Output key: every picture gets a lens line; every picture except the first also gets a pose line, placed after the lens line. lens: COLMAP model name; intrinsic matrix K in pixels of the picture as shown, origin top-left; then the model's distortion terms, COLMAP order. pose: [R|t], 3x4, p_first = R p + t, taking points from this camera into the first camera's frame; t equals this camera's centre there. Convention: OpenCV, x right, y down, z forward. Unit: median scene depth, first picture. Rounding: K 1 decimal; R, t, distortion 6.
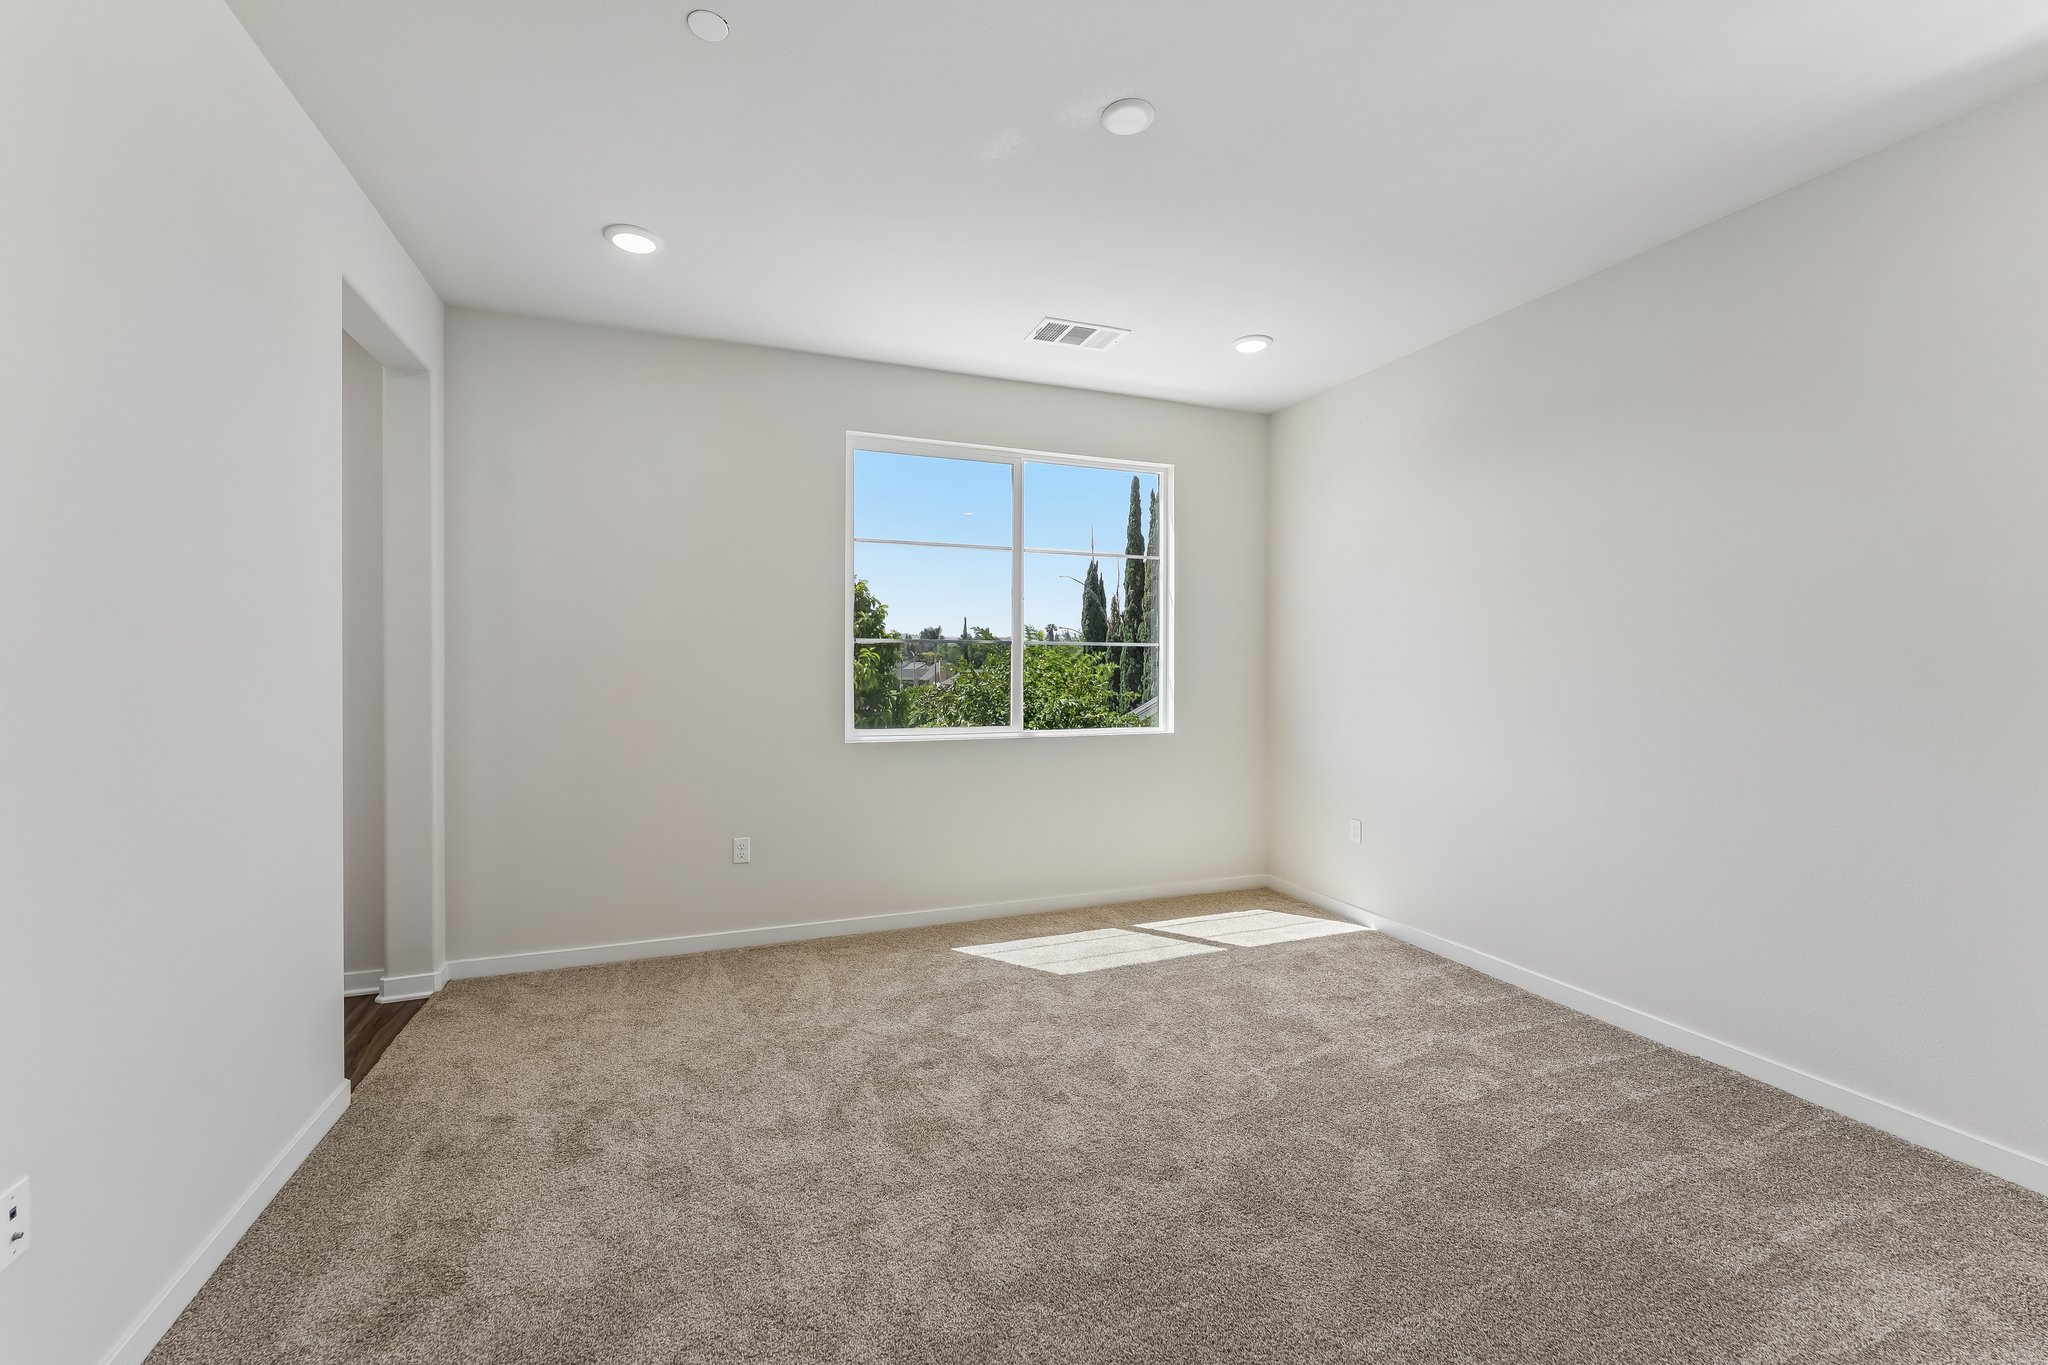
lens RADIAL K [[793.1, 0, 1024.0], [0, 793.1, 682.5], [0, 0, 1]] dist [0.000298, -0.000096]
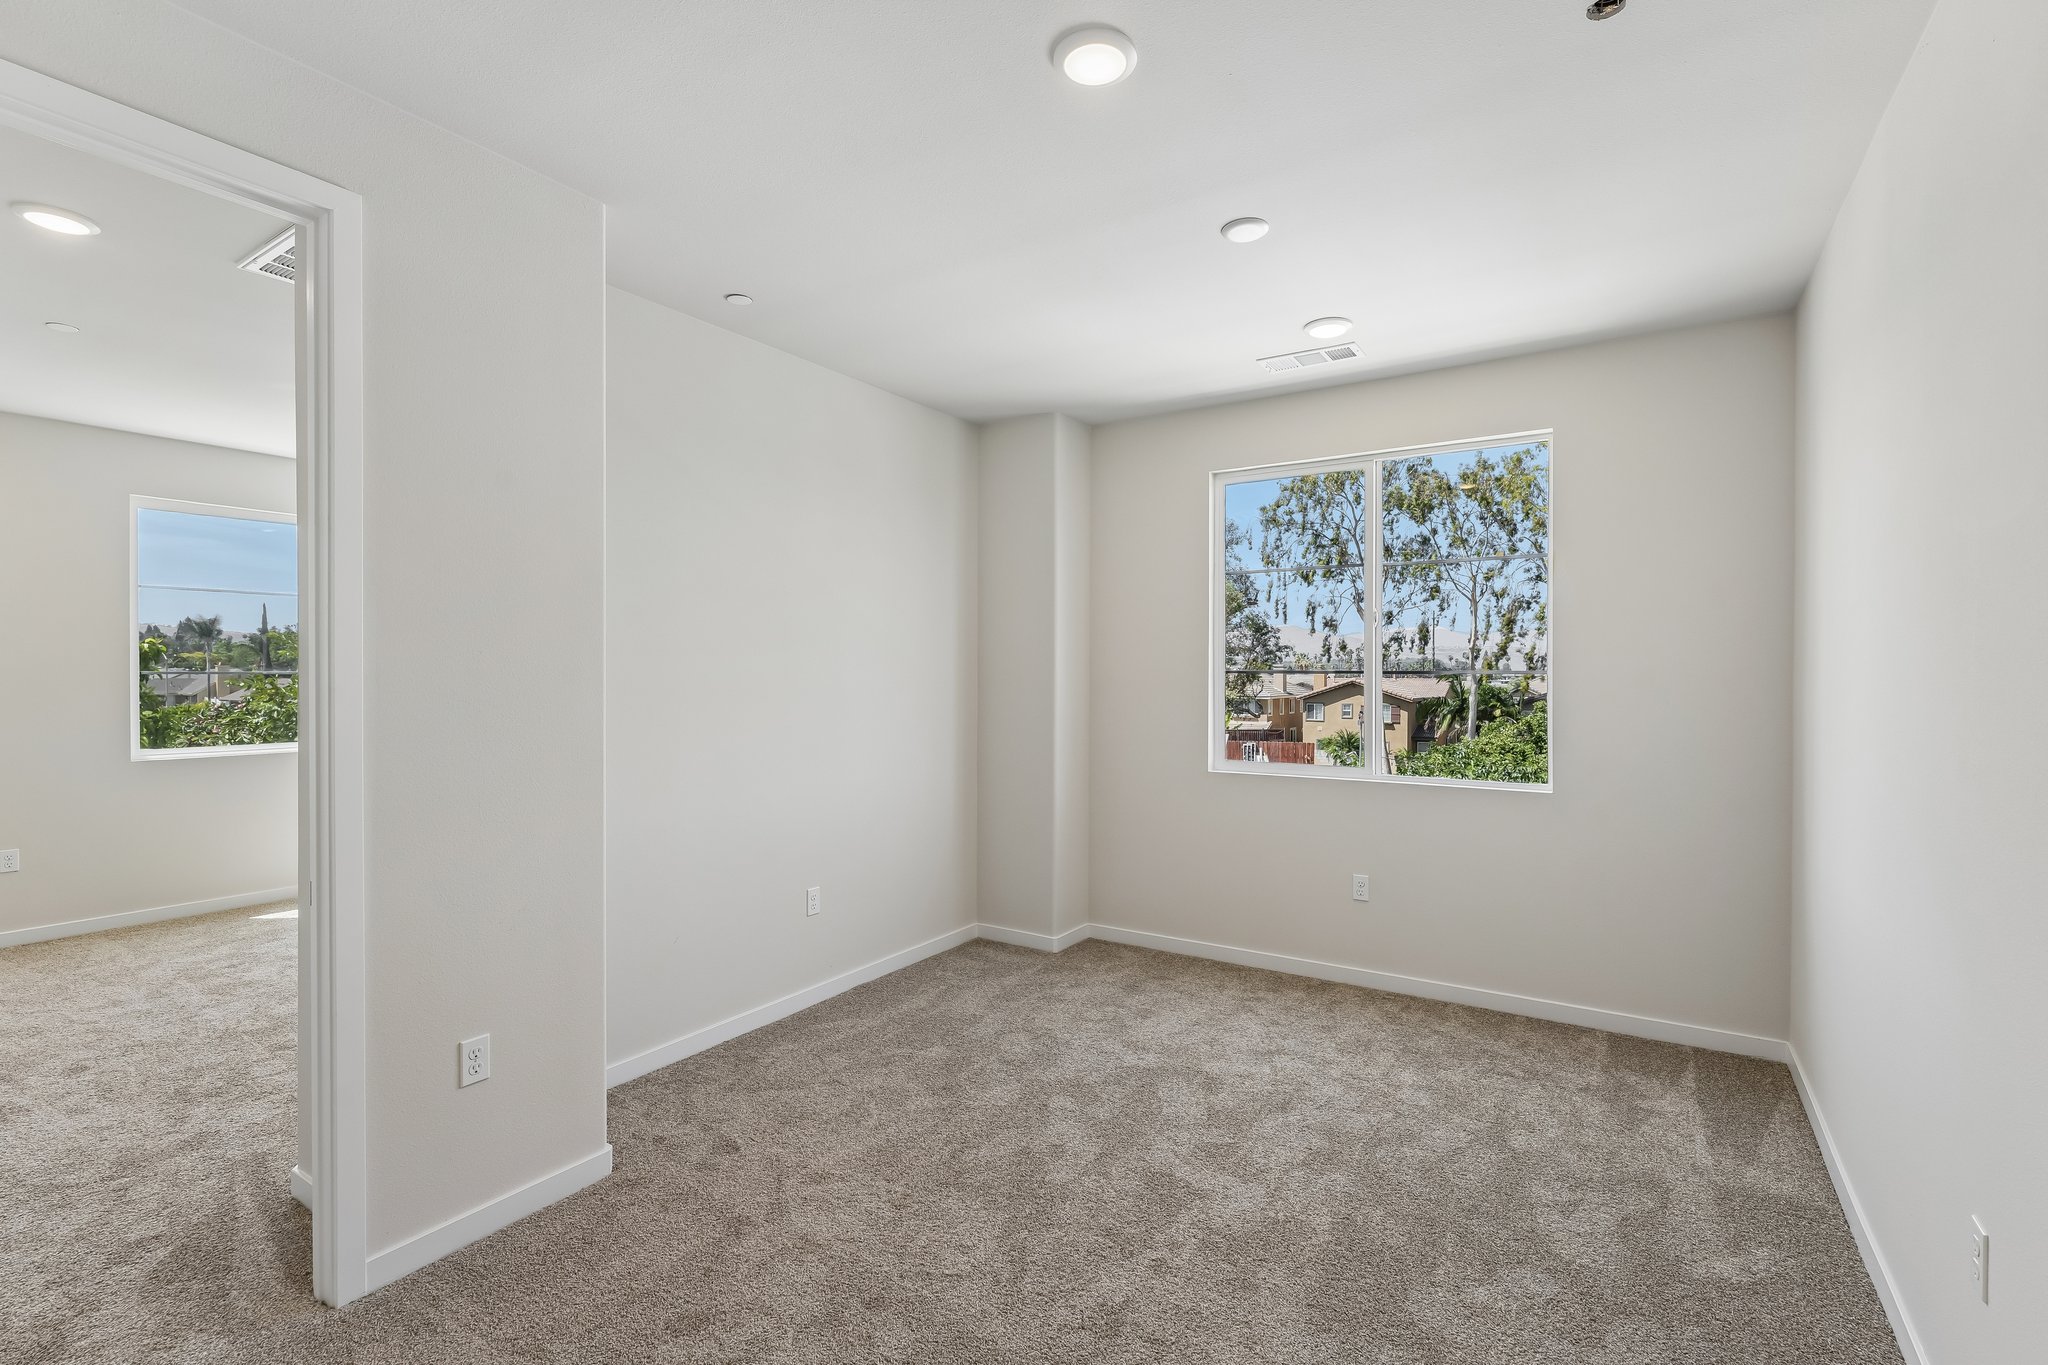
lens RADIAL K [[931.3, 0, 1024.0], [0, 931.3, 682.5], [0, 0, 1]] dist [-0.000833, -0.000139]
pose [[0.819498, -0.006803, 0.573042, 0.022248], [0.011829, 0.999917, -0.005045, -0.005583], [-0.572961, 0.010913, 0.819510, -0.287896]]
